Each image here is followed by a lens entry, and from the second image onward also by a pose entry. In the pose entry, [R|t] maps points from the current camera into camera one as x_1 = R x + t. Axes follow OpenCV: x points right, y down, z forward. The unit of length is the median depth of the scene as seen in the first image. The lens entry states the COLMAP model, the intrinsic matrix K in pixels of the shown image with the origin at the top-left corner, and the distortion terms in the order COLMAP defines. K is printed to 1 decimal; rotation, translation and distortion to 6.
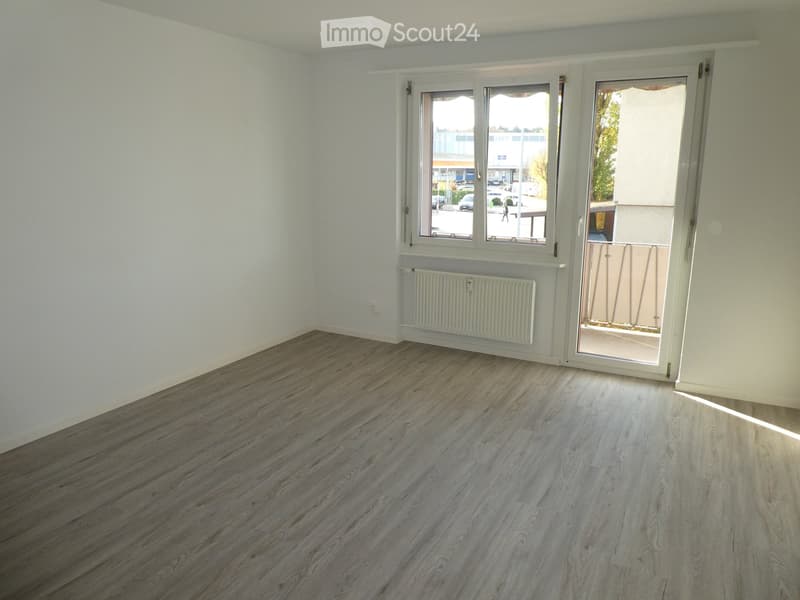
lens RADIAL K [[582.4, 0, 403.1], [0, 582.4, 305.1], [0, 0, 1]] dist [-0.015709, -0.005367]
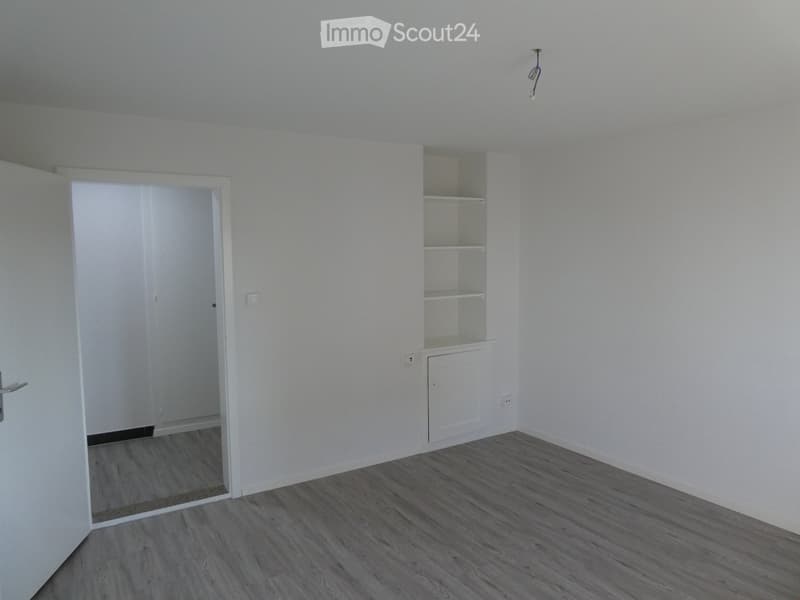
lens RADIAL K [[581.9, 0, 404.5], [0, 581.9, 306.1], [0, 0, 1]] dist [-0.009062, 0.003256]
pose [[-0.509772, 0.083976, -0.856201, 0.510948], [-0.182767, 0.961936, 0.203164, -0.214850], [0.840672, 0.260052, -0.475020, 0.785866]]
